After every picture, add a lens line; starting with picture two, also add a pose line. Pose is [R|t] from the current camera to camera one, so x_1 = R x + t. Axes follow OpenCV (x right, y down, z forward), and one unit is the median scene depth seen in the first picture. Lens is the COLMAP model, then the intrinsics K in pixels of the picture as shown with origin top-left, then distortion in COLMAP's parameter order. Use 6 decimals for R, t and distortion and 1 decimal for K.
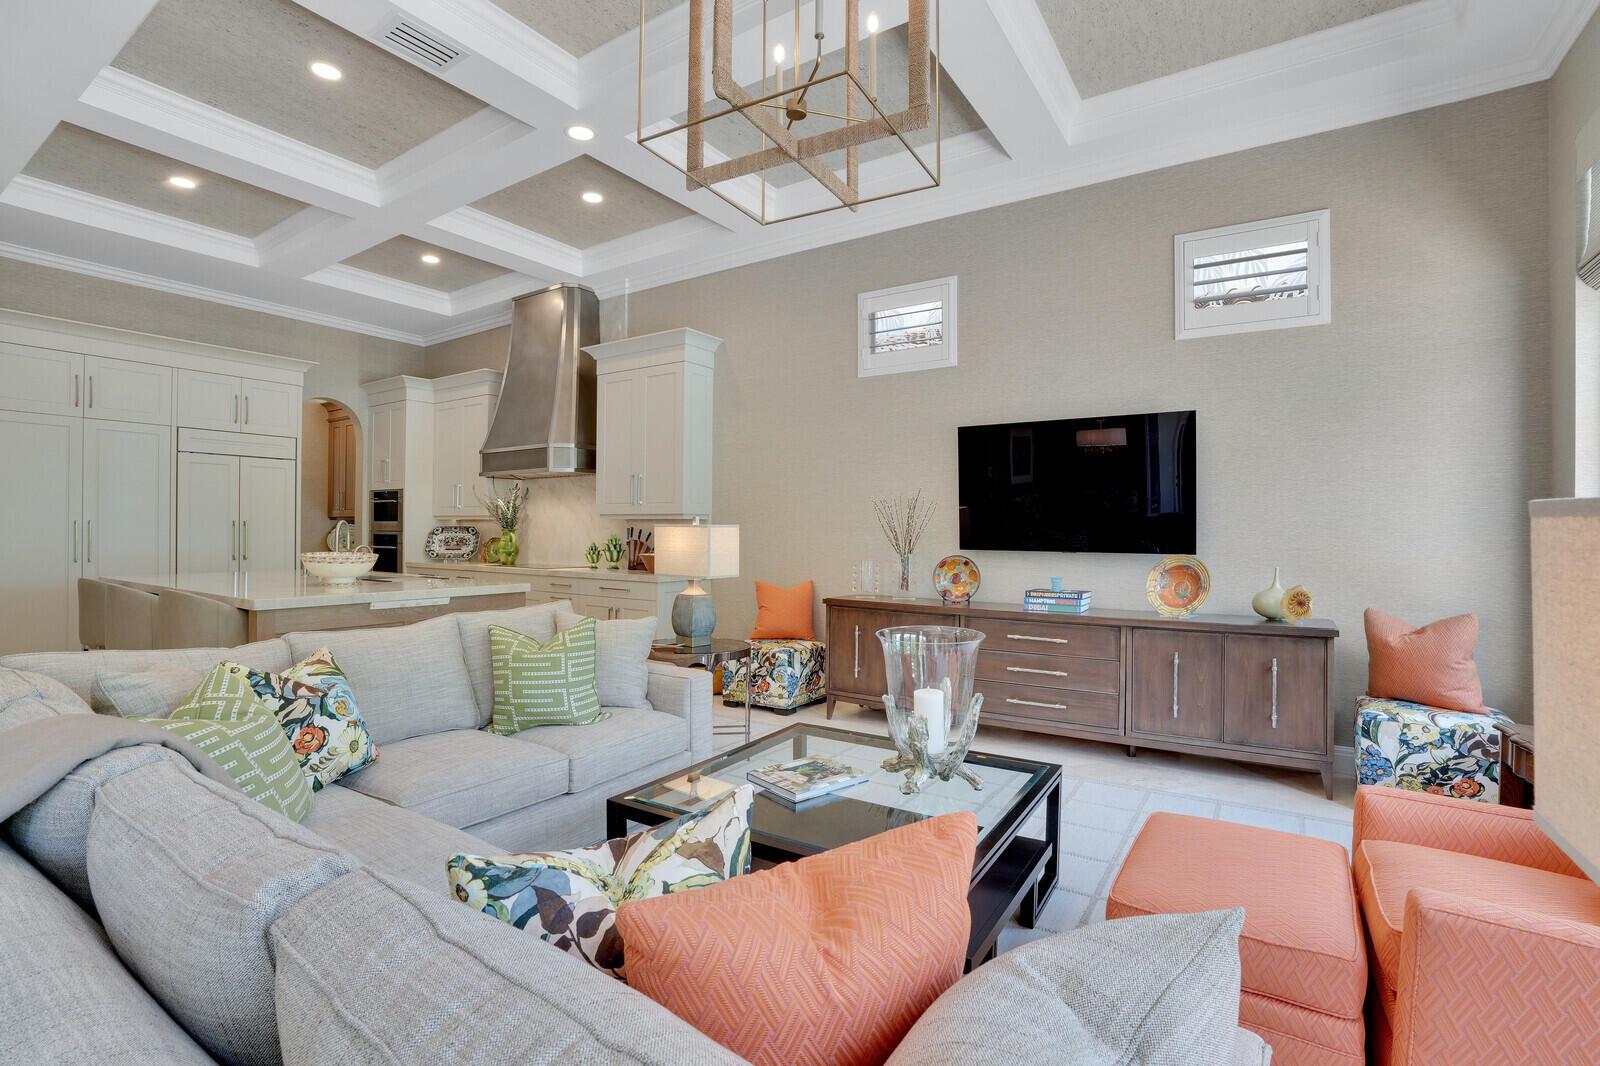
lens RADIAL K [[744.2, 0, 798.7], [0, 744.2, 533.5], [0, 0, 1]] dist [-0.073552, 0.029219]
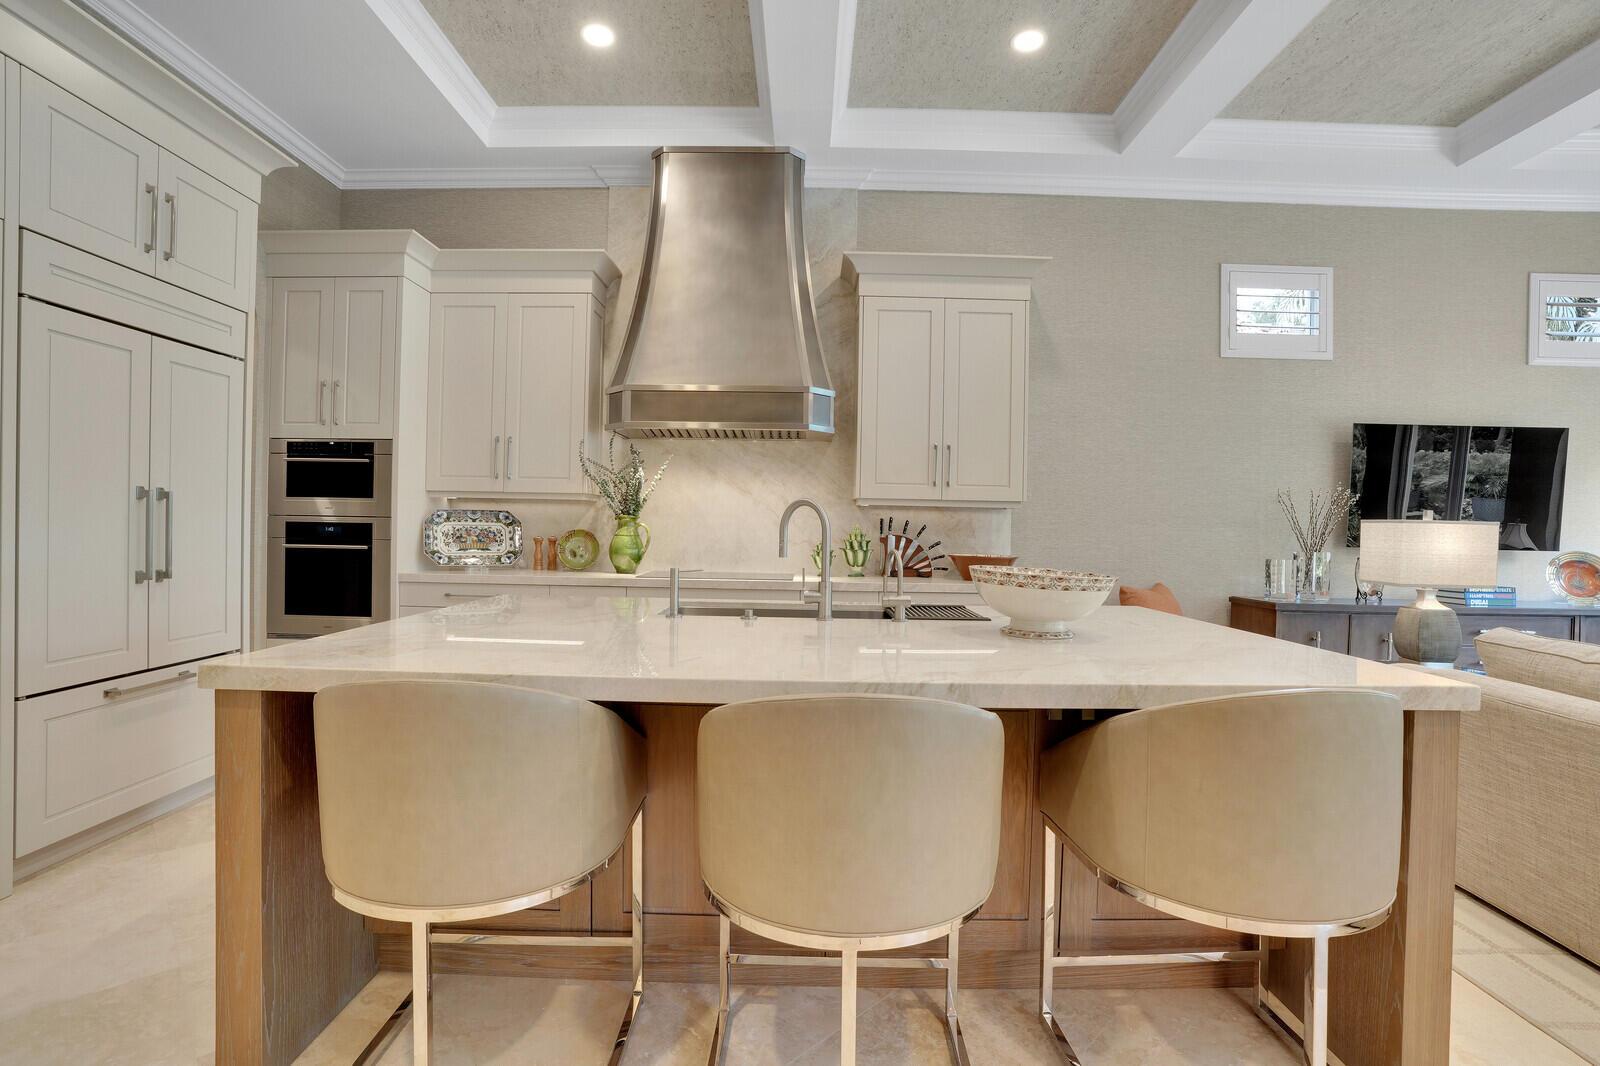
lens RADIAL K [[744.2, 0, 798.7], [0, 744.2, 533.5], [0, 0, 1]] dist [-0.073552, 0.029219]
pose [[0.835489, 0.004975, 0.549484, -0.686022], [-0.010084, 0.999929, 0.006281, 0.003304], [-0.549414, -0.010789, 0.835481, 0.447198]]
